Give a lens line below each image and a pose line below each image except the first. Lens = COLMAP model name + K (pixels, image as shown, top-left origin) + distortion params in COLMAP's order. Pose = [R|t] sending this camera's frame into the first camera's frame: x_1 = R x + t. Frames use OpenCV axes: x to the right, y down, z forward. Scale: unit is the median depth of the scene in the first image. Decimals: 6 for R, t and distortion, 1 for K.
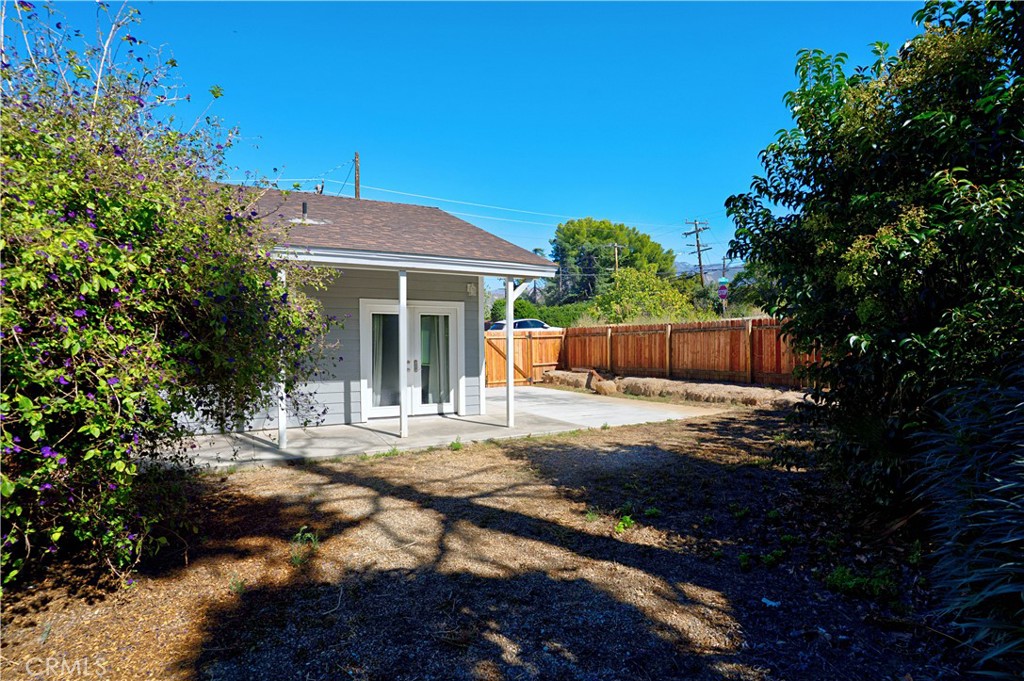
lens RADIAL K [[502.9, 0, 512.0], [0, 502.9, 340.5], [0, 0, 1]] dist [-0.075524, 0.033011]
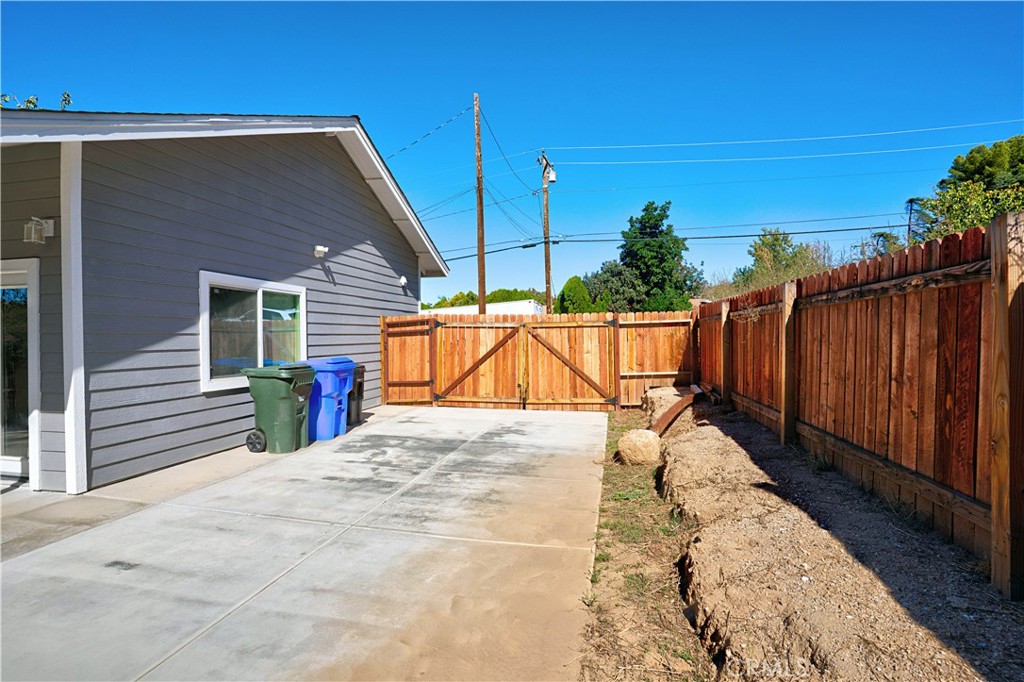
lens RADIAL K [[502.9, 0, 512.0], [0, 502.9, 341.0], [0, 0, 1]] dist [-0.075524, 0.033011]
pose [[0.765438, 0.009923, -0.643433, 0.438886], [0.007145, 0.999688, 0.023917, -0.003072], [0.643469, -0.022904, 0.765129, 0.748915]]
